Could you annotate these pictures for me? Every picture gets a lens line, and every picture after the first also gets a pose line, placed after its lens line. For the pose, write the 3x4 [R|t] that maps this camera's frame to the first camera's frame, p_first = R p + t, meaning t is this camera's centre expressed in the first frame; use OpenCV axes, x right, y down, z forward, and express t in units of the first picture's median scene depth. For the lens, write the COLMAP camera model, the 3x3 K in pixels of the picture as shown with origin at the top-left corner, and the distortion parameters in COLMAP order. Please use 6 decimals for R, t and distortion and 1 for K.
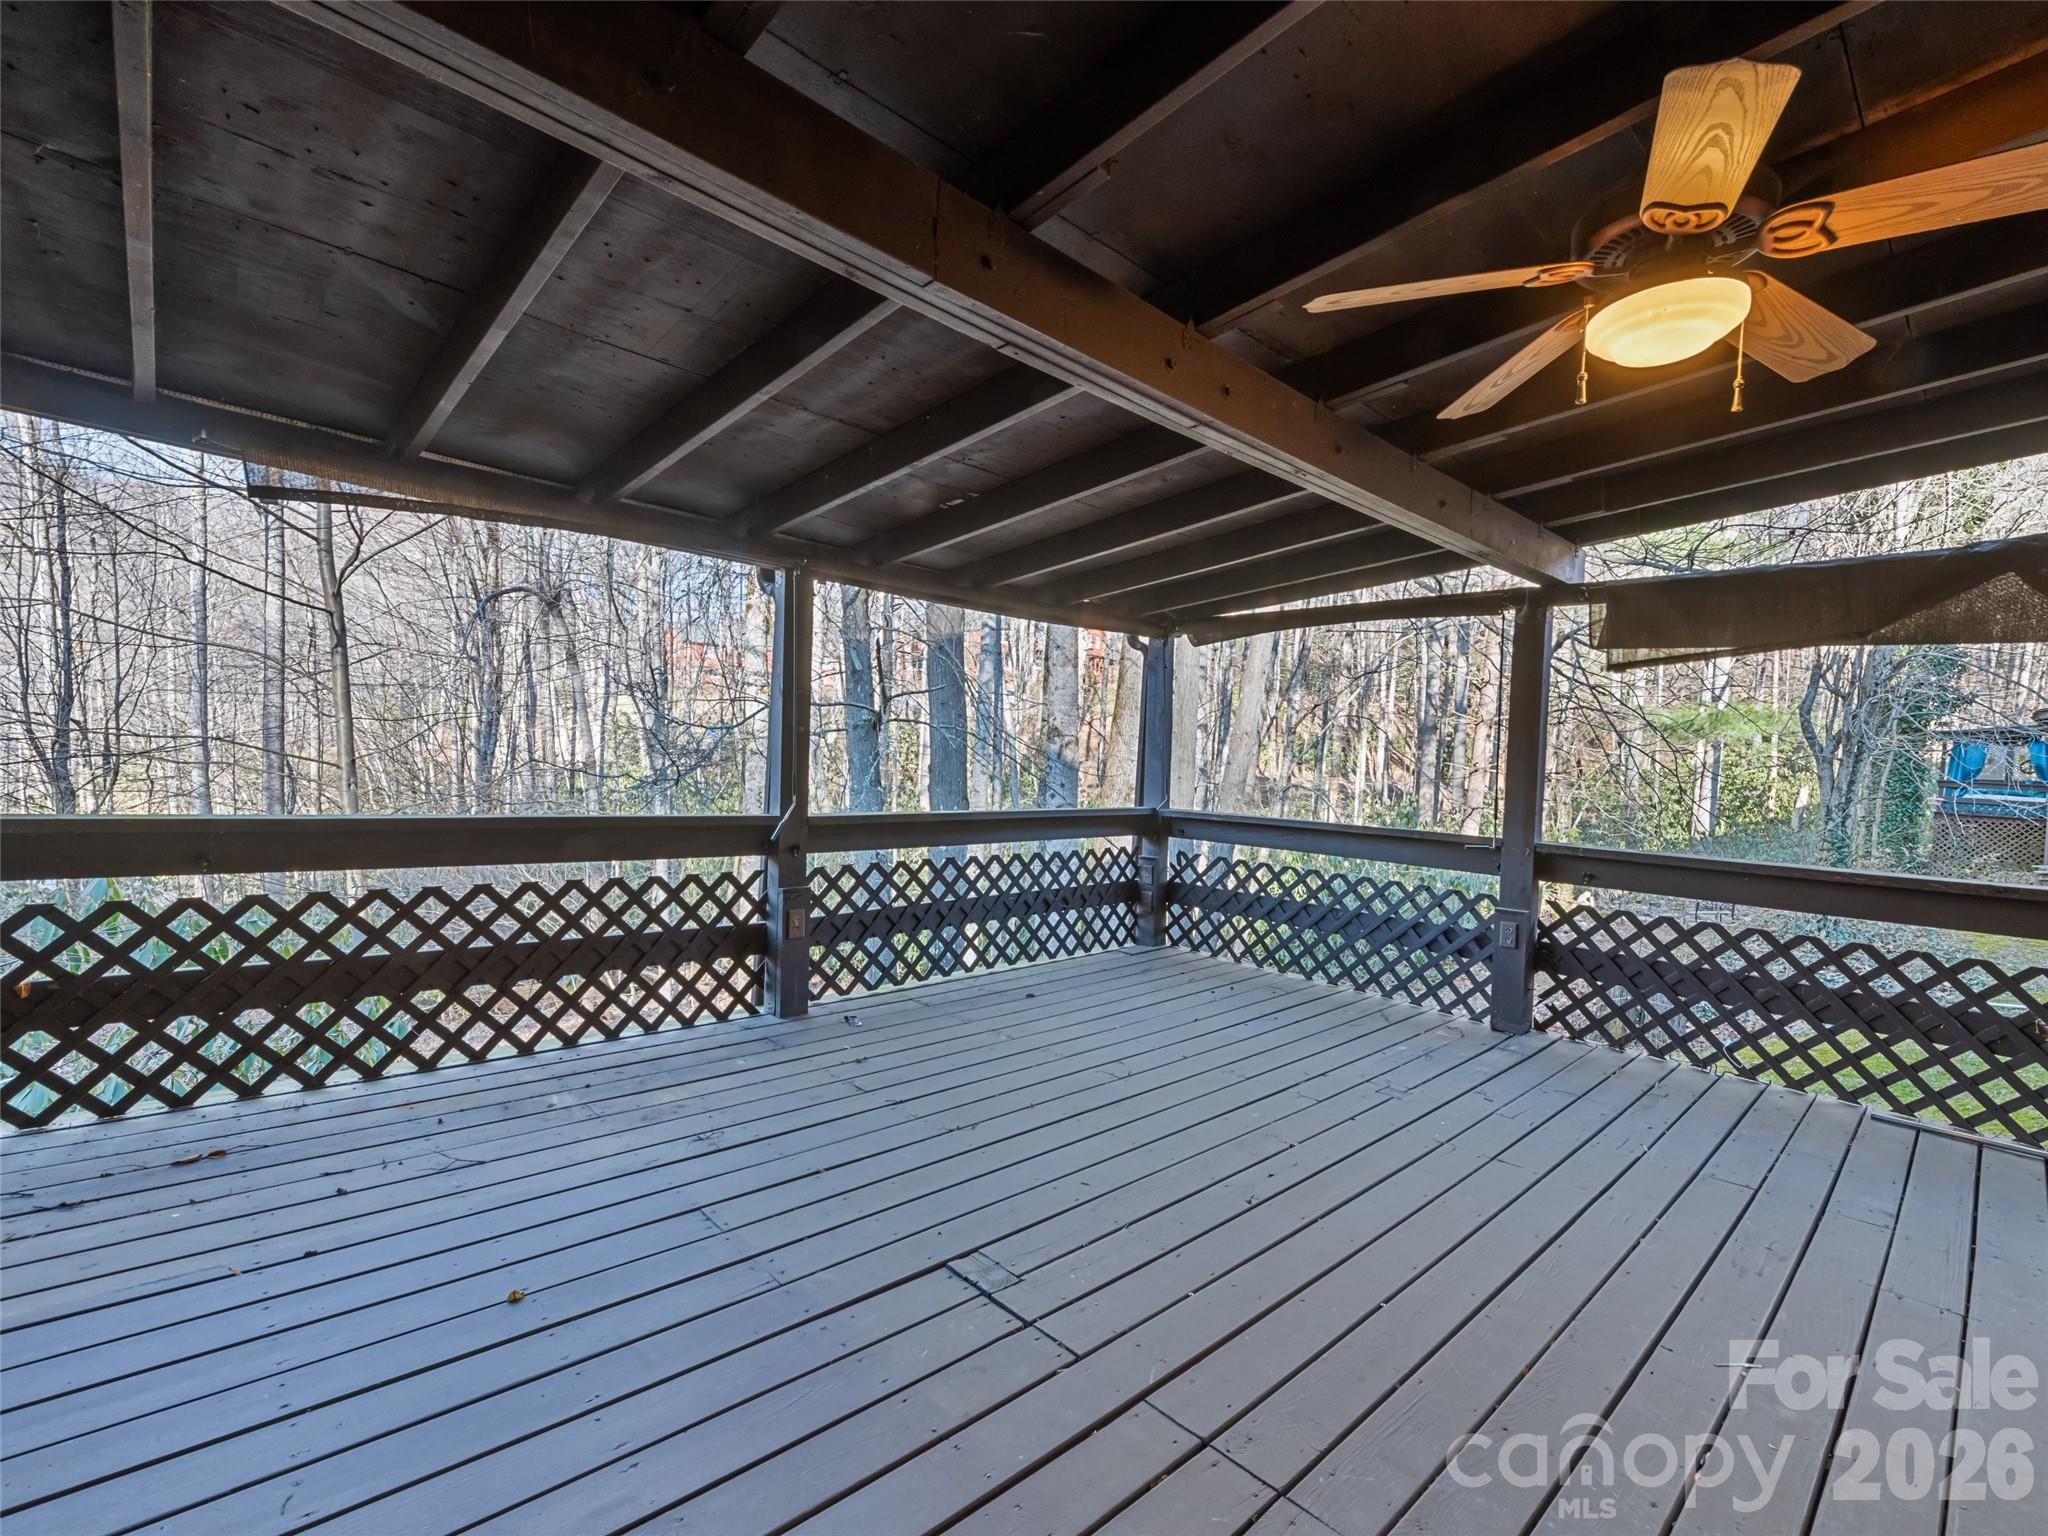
lens RADIAL K [[885.4, 0, 1024.0], [0, 885.4, 768.0], [0, 0, 1]] dist [-0.011553, -0.000039]
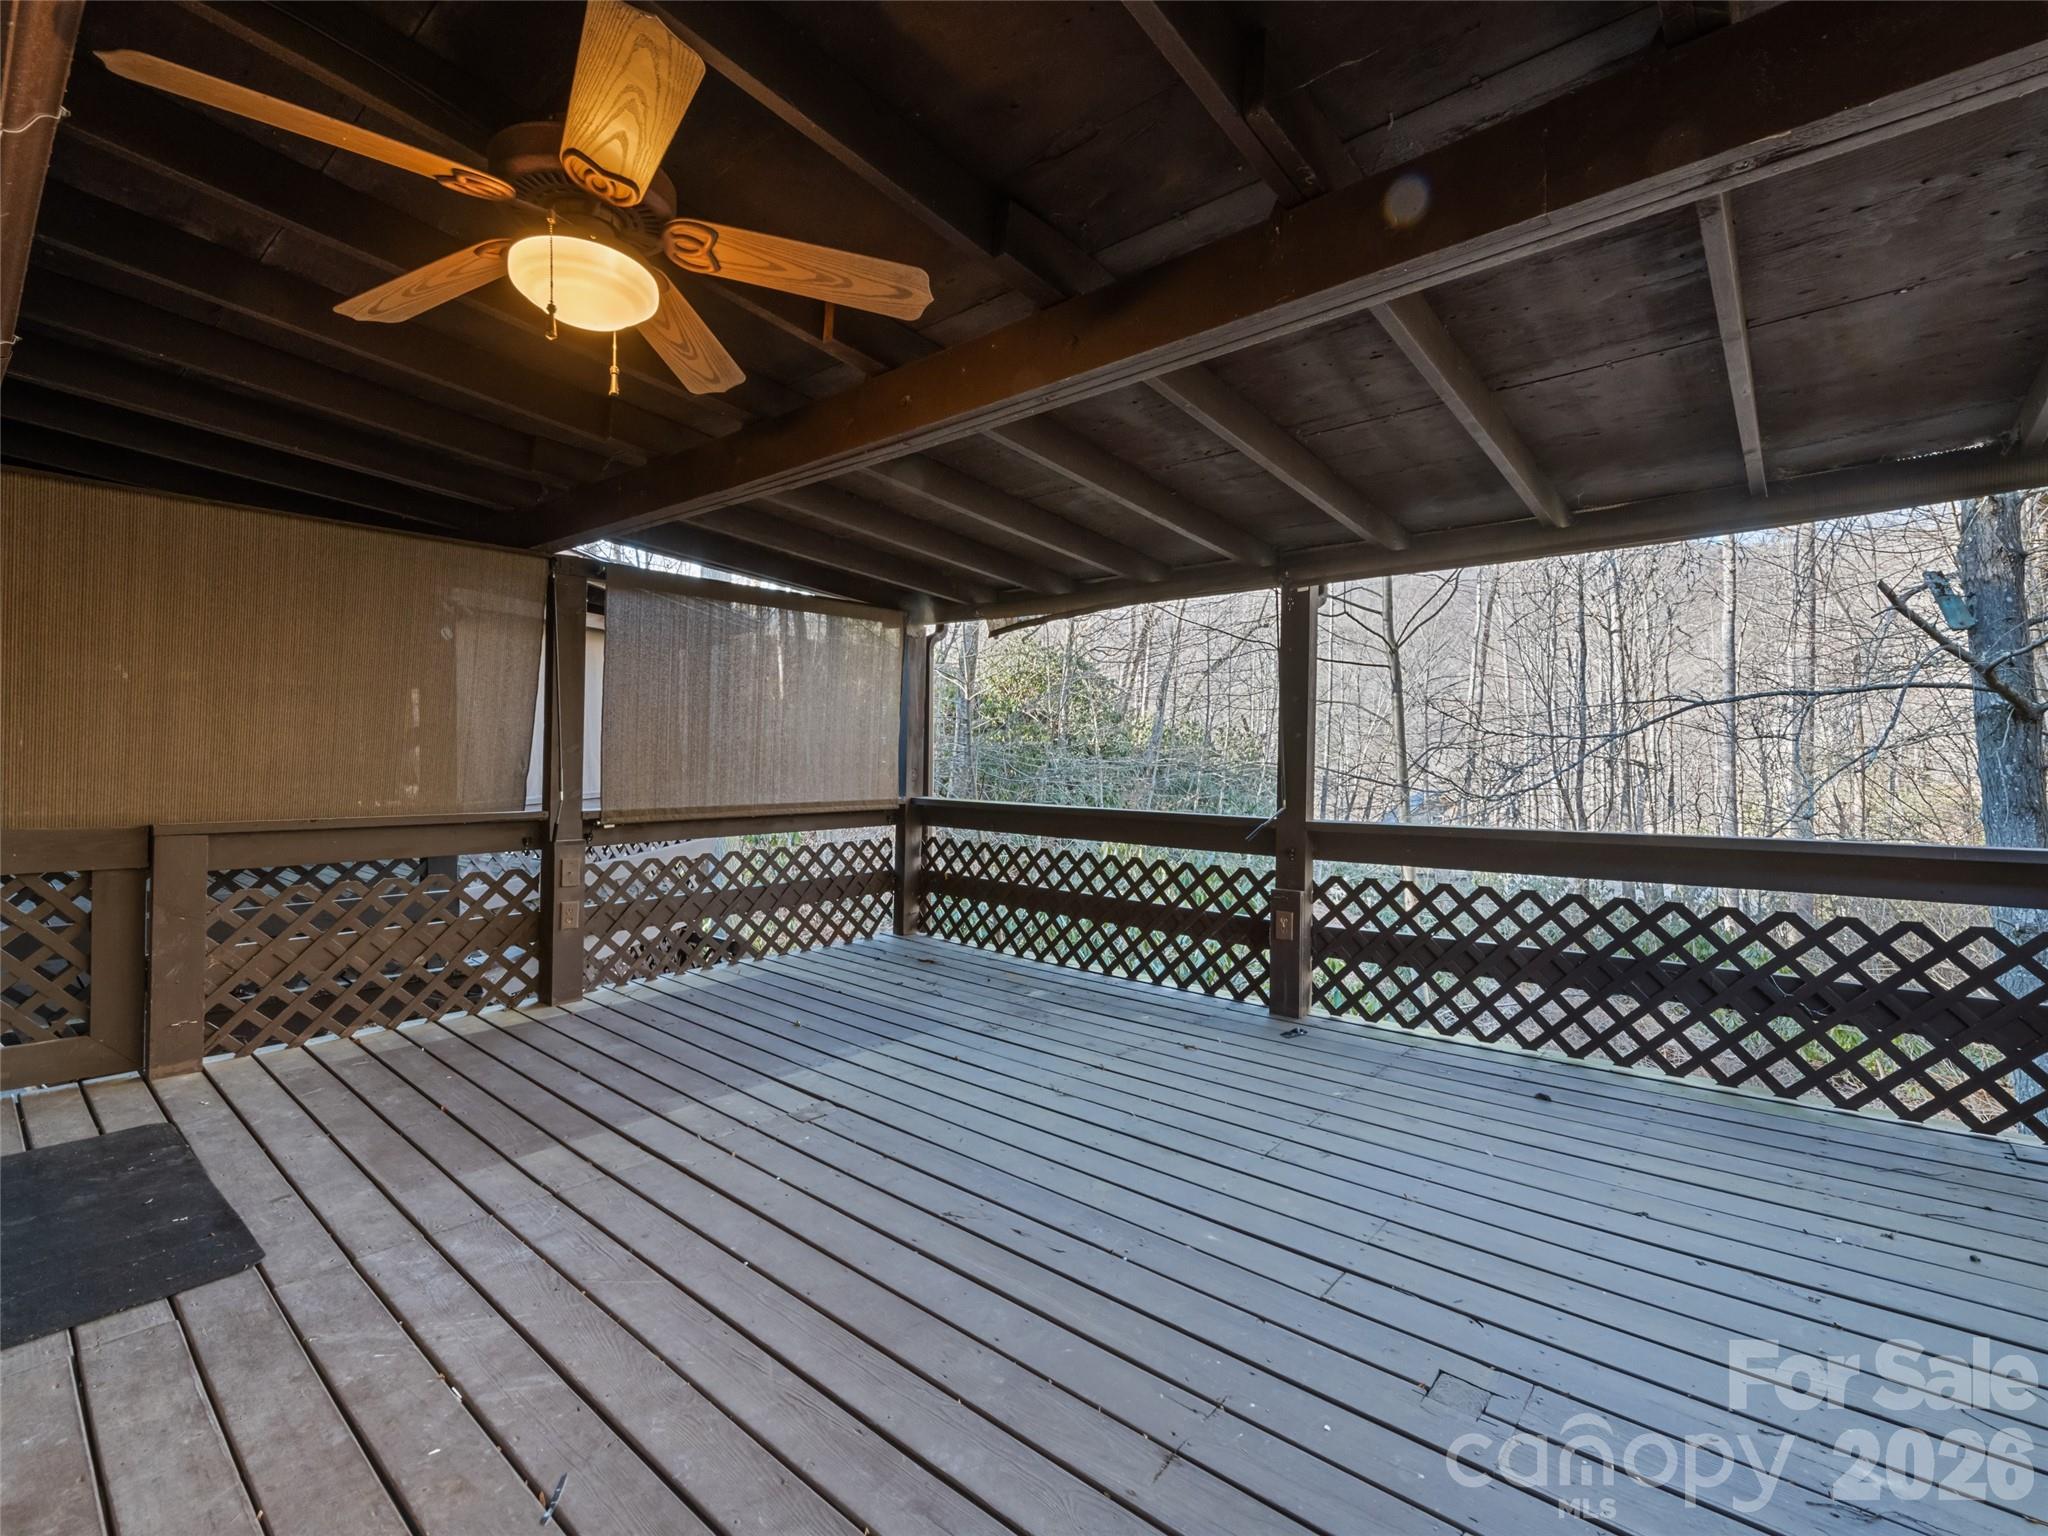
lens RADIAL K [[933.5, 0, 1027.9], [0, 933.5, 818.4], [0, 0, 1]] dist [0.001054, 0.000122]
pose [[0.130322, 0.041089, -0.990620, 0.783627], [0.002894, 0.999121, 0.041823, 0.006824], [0.991468, -0.008317, 0.130088, 0.582809]]
